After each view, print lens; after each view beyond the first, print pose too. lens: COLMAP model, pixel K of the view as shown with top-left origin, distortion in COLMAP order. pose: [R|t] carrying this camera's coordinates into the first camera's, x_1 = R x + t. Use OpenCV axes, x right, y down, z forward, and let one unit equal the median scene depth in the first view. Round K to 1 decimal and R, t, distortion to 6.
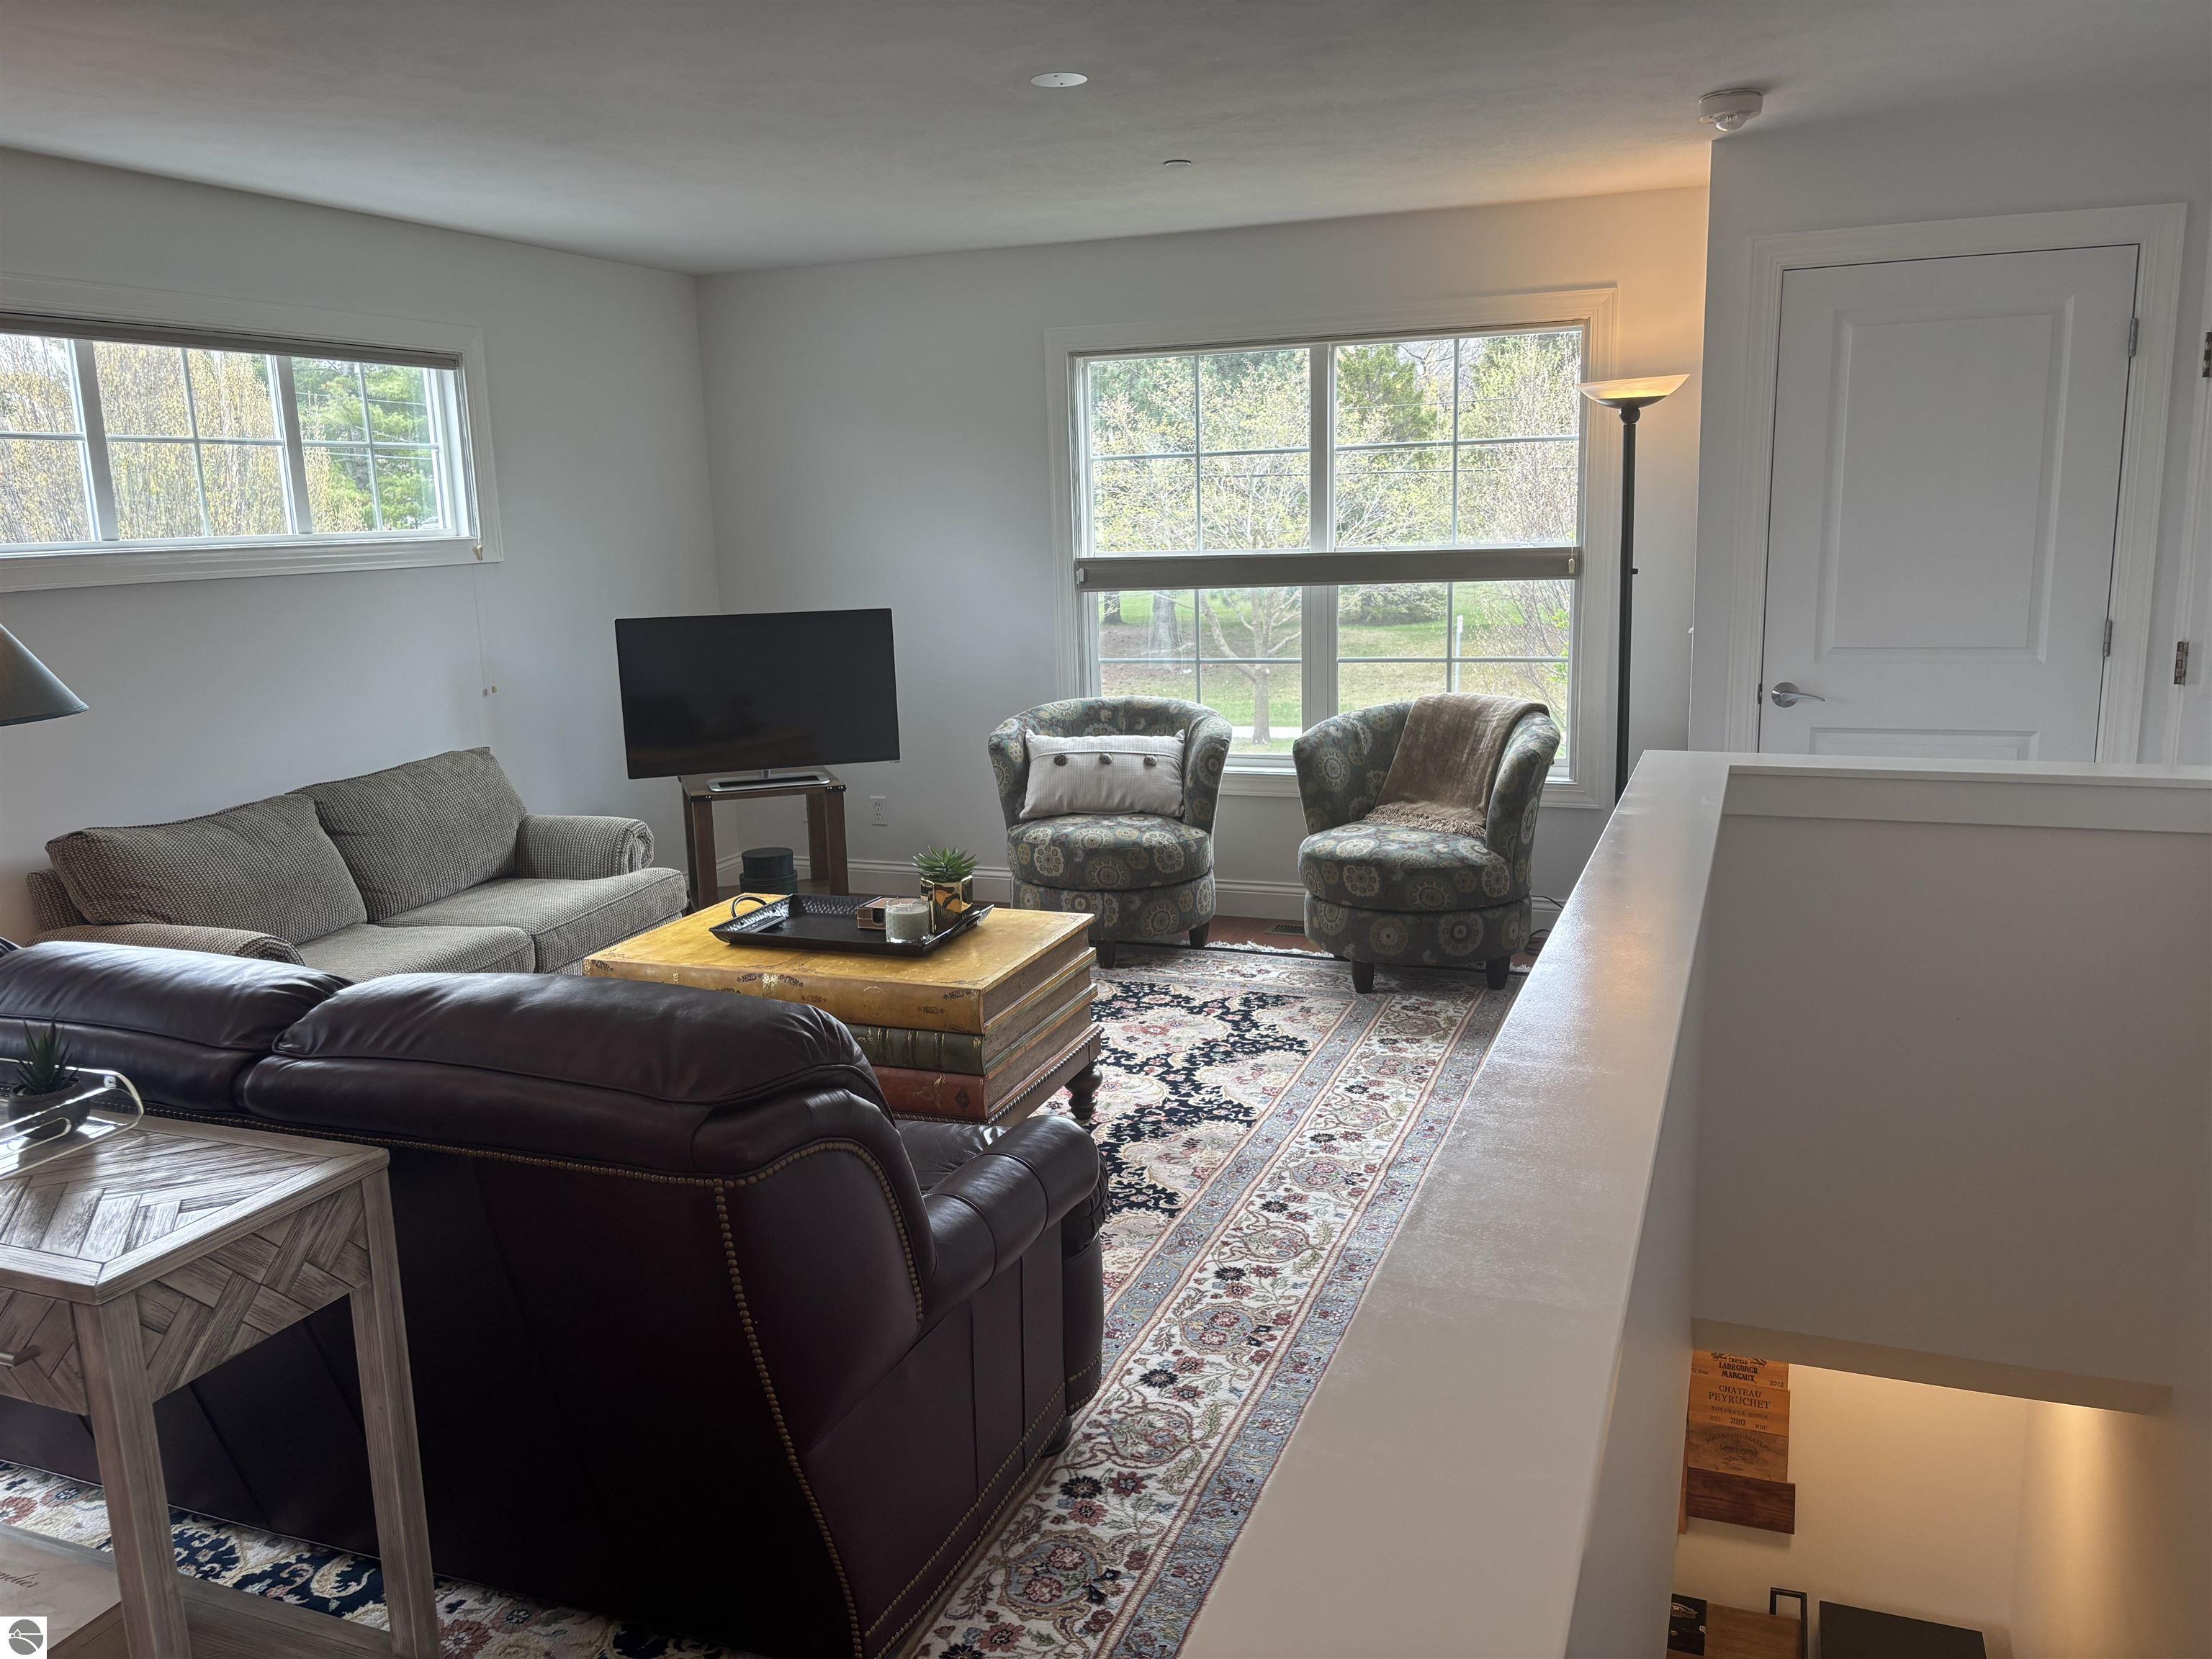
lens RADIAL K [[1667.1, 0, 1110.9], [0, 1667.1, 852.0], [0, 0, 1]] dist [0.052804, -0.064552]
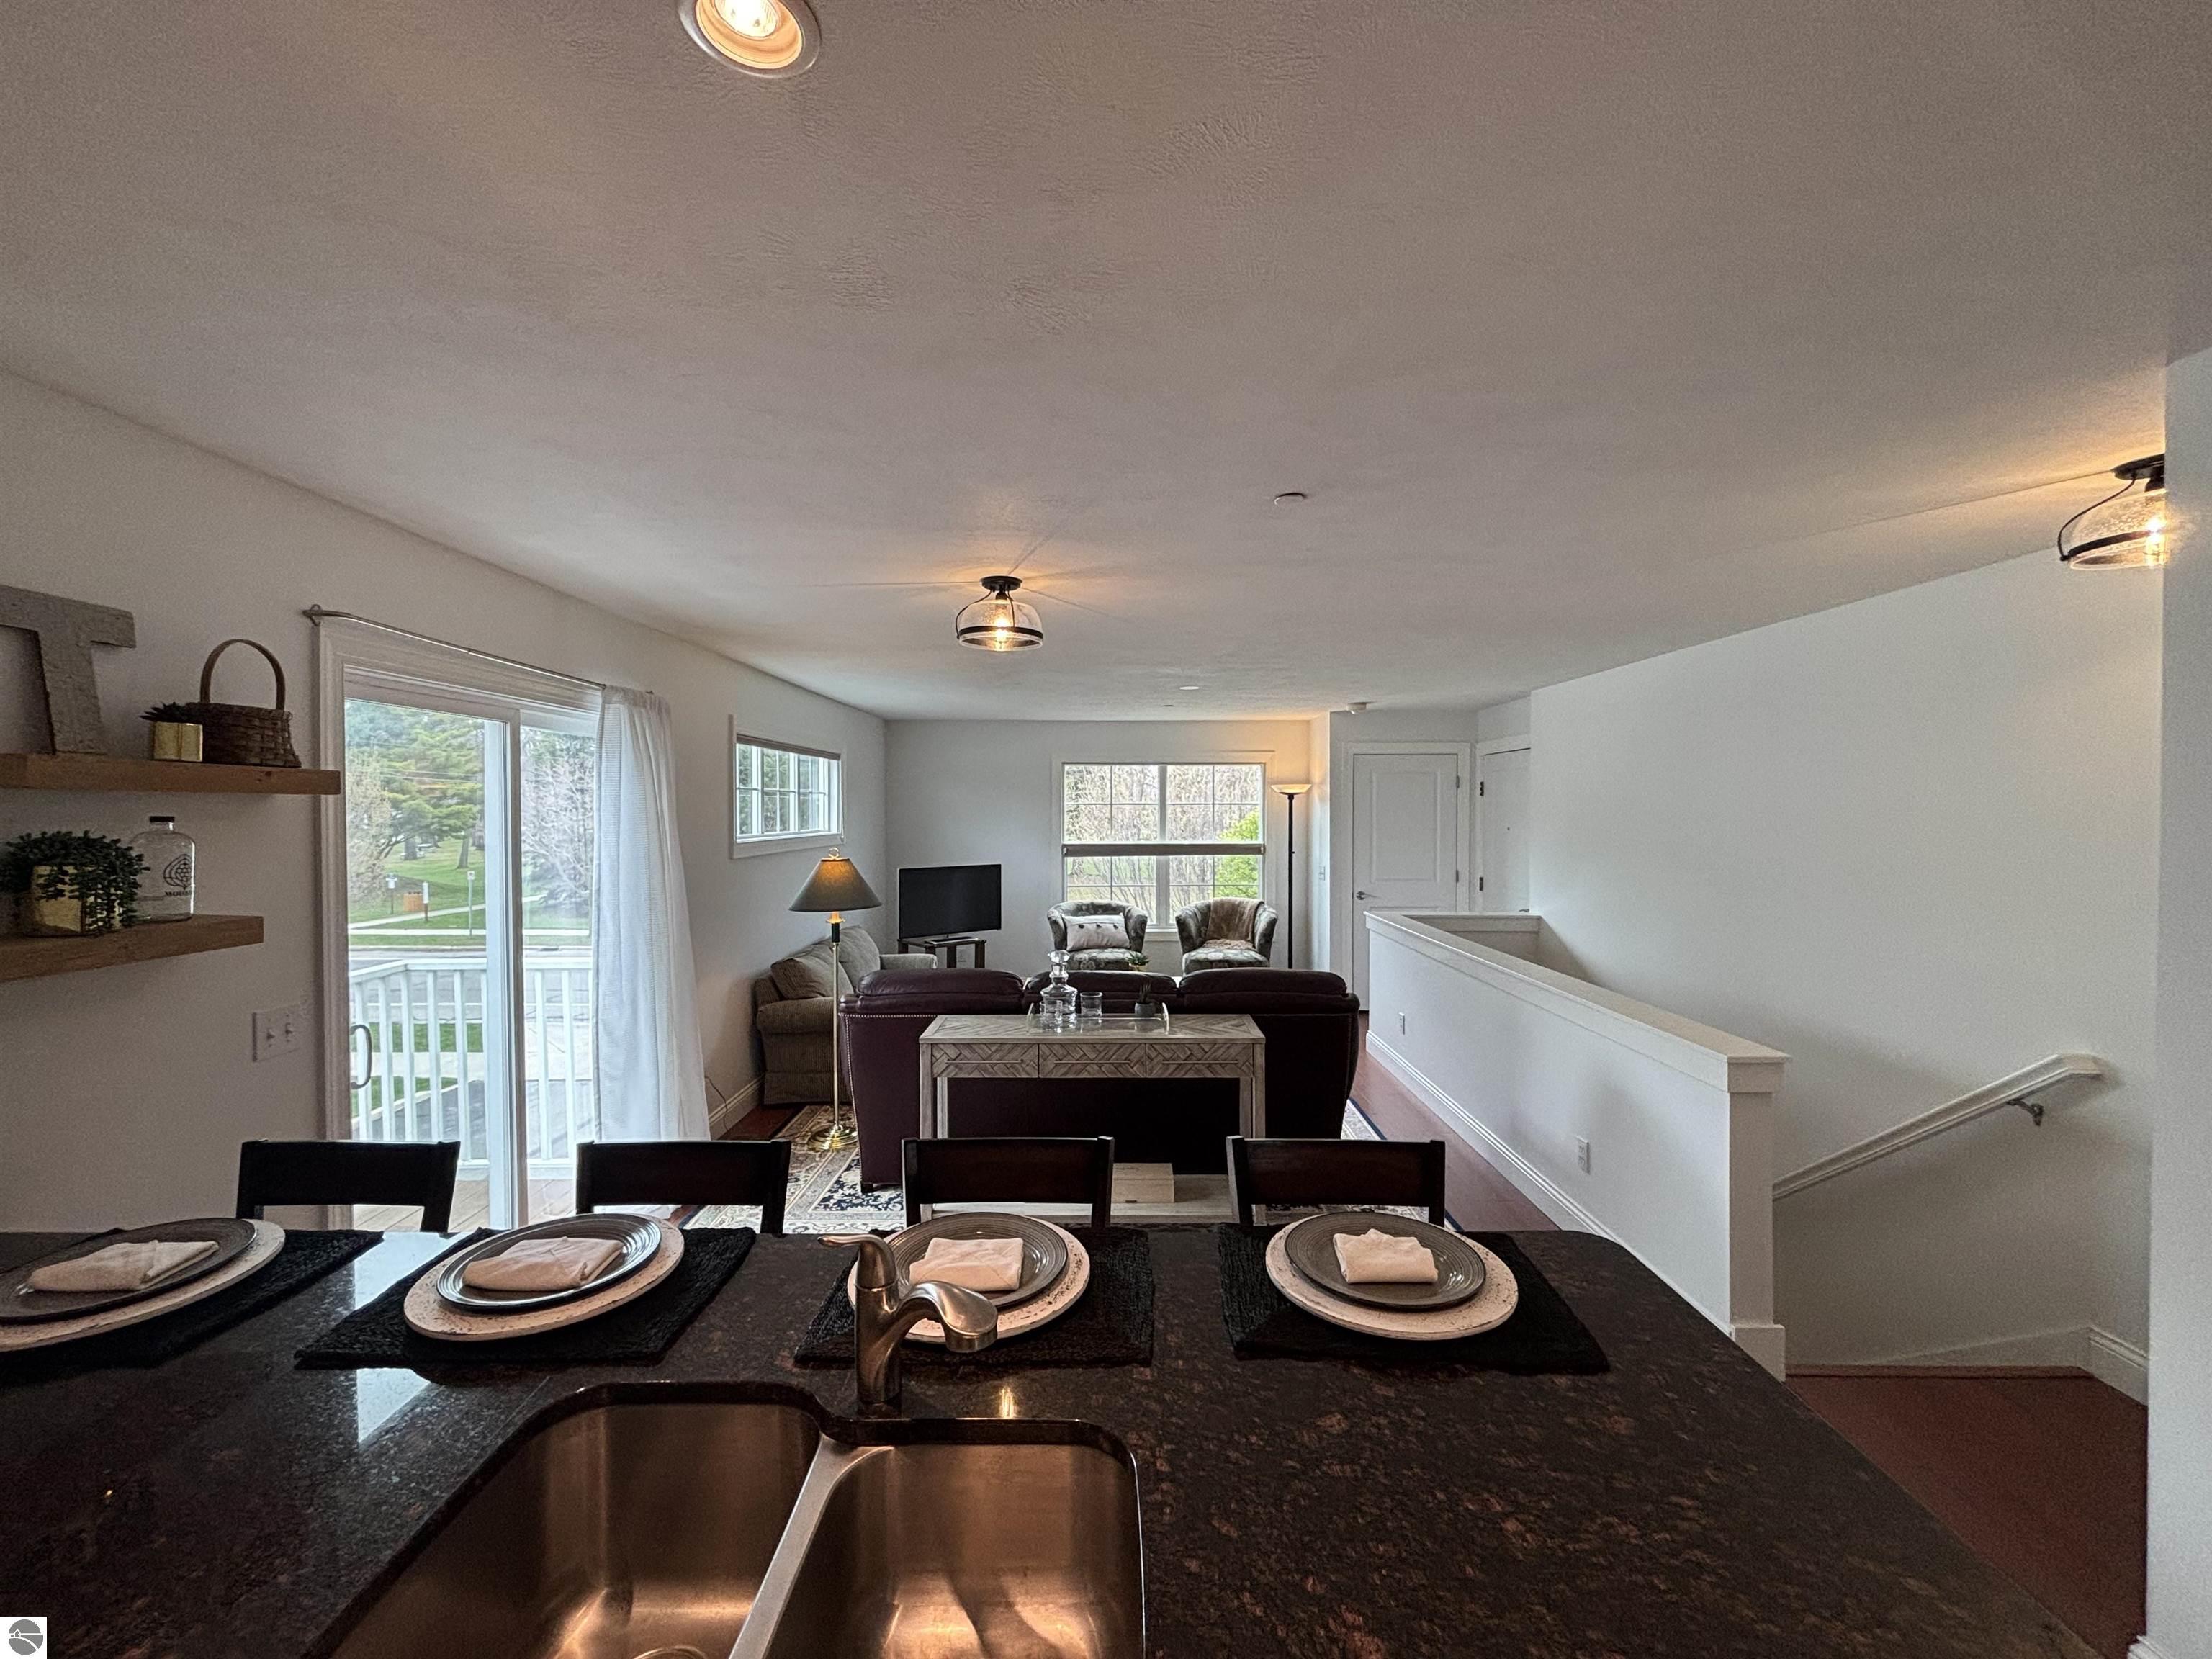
lens RADIAL K [[895.8, 0, 1095.7], [0, 895.8, 834.6], [0, 0, 1]] dist [-0.000991, -0.000352]
pose [[0.934876, 0.018505, 0.354491, -0.519541], [0.045316, 0.984248, -0.170888, 0.040608], [-0.352069, 0.175823, 0.919312, -0.247247]]
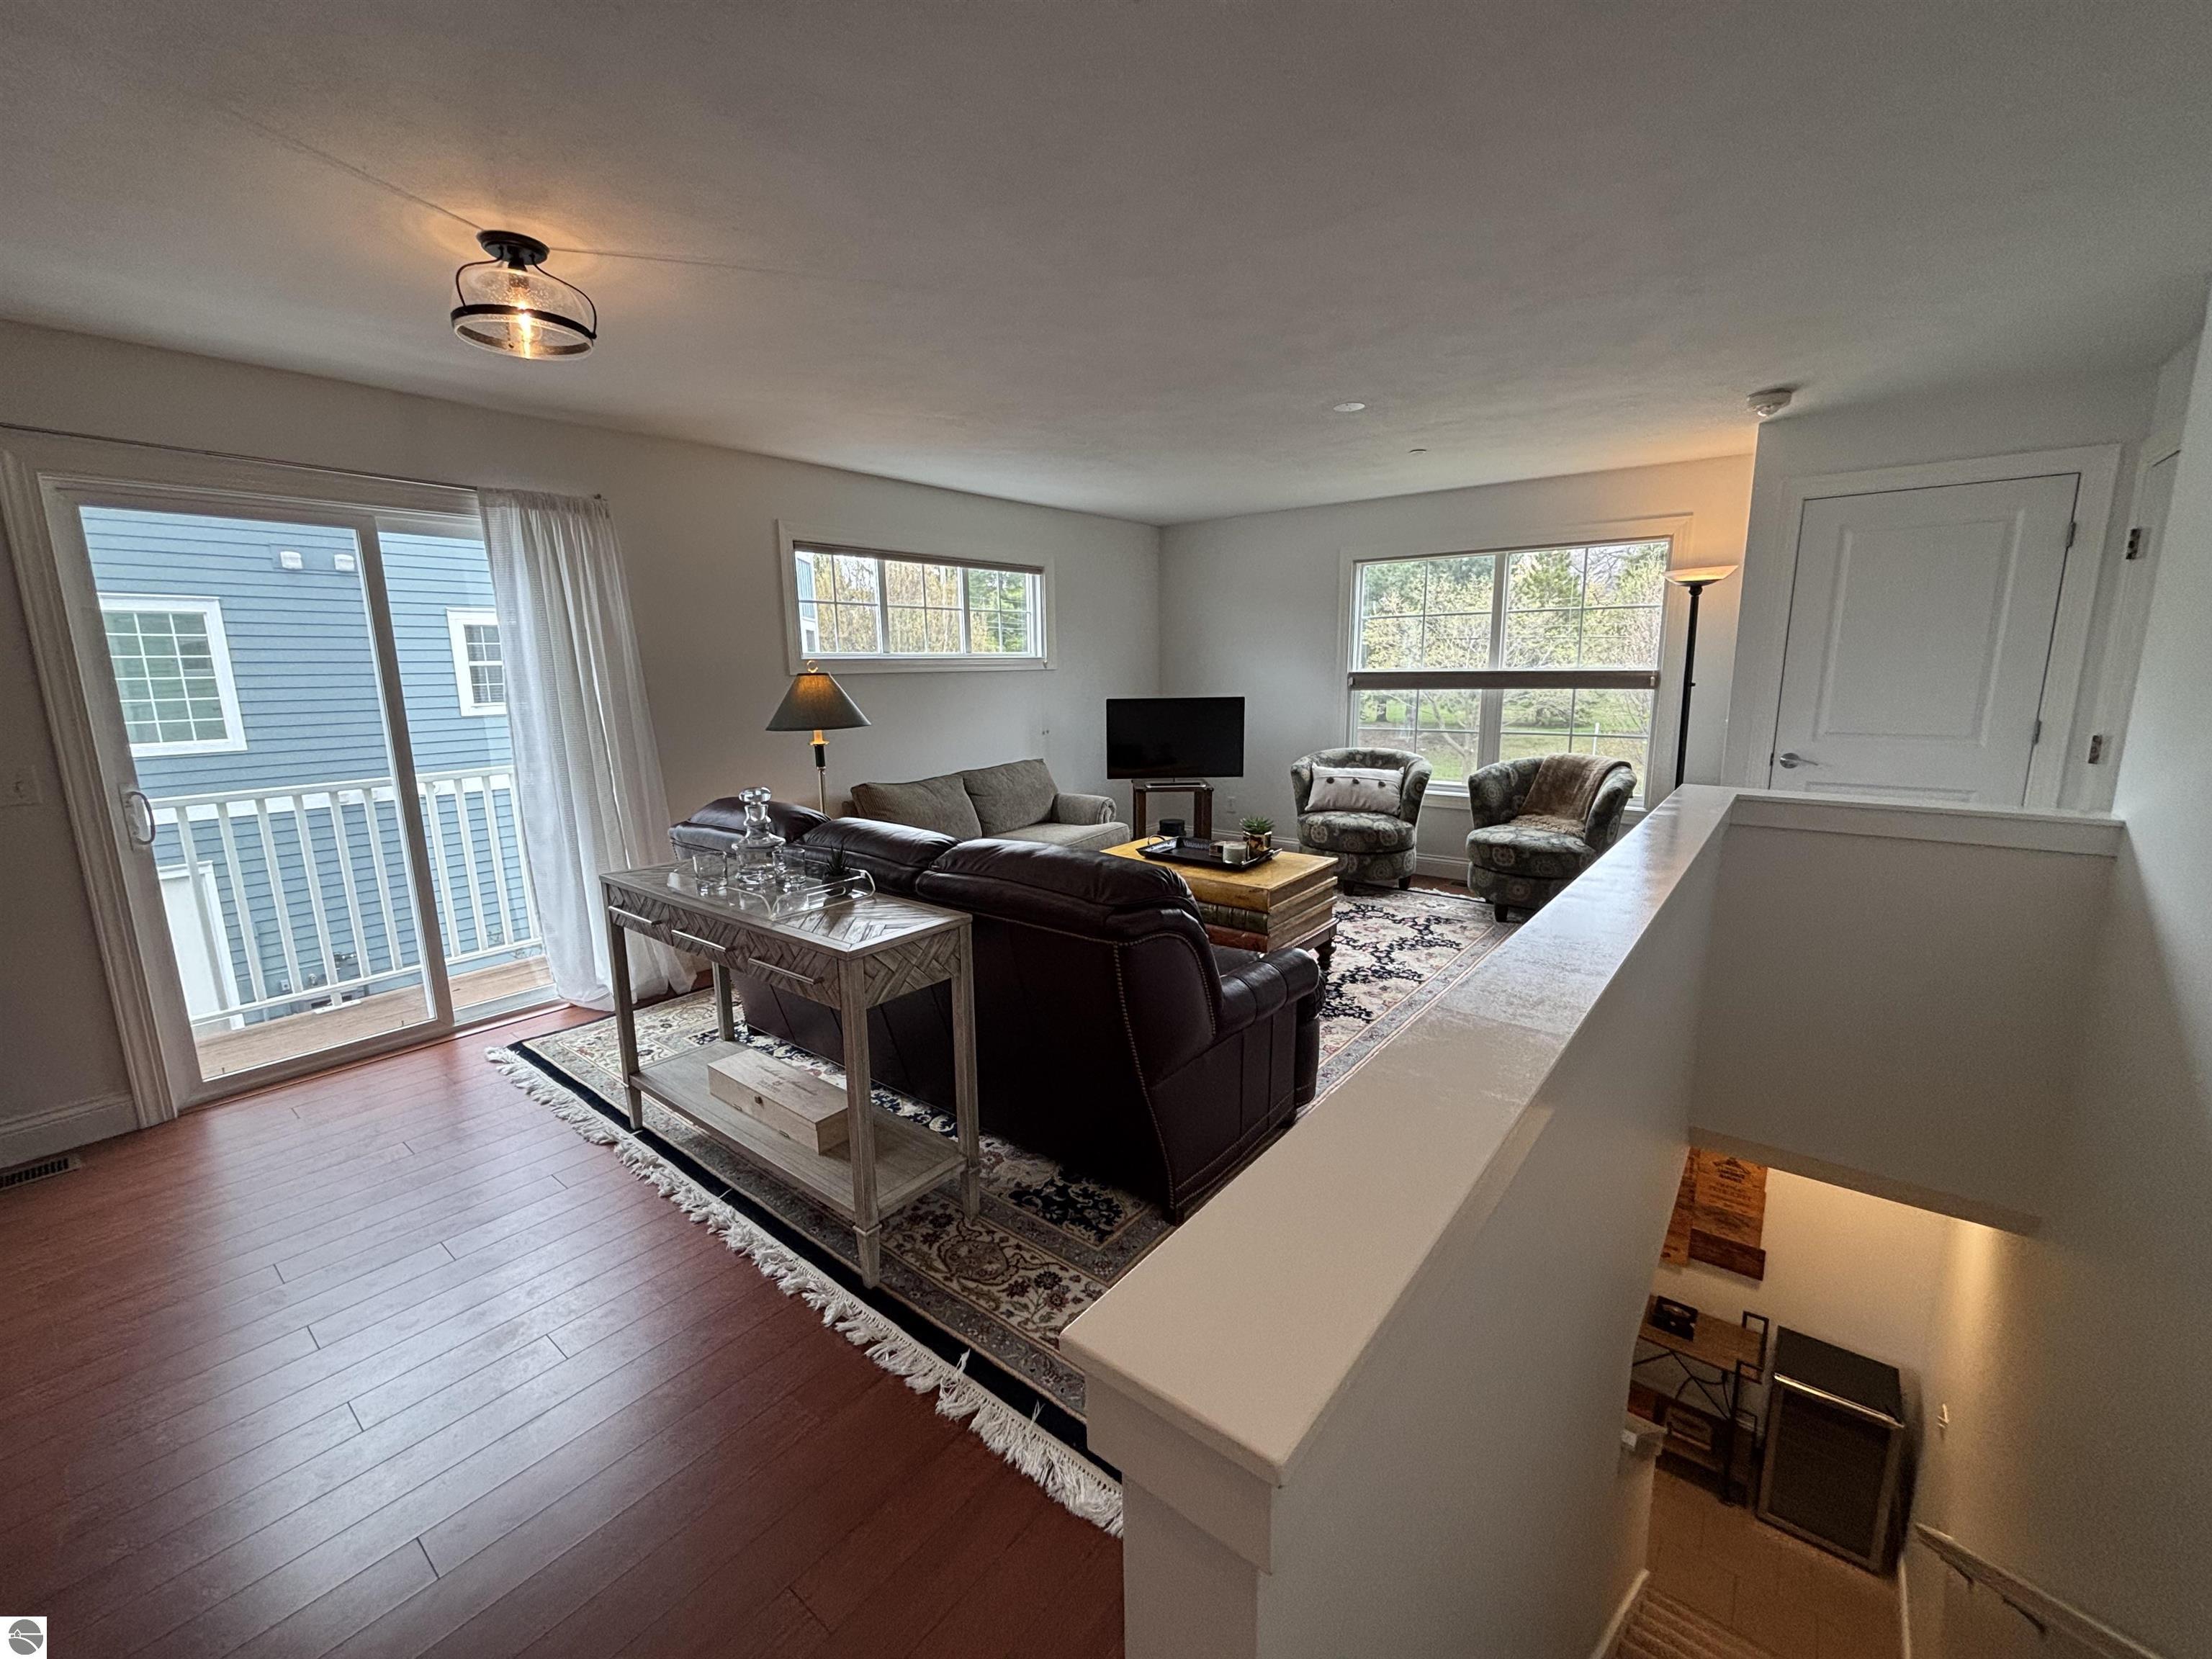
lens RADIAL K [[895.8, 0, 1096.9], [0, 895.8, 827.6], [0, 0, 1]] dist [-0.000991, -0.000352]
pose [[0.953262, 0.069542, -0.294034, 0.019230], [-0.073528, 0.997290, -0.002510, 0.020401], [0.293063, 0.024012, 0.955792, -0.019814]]
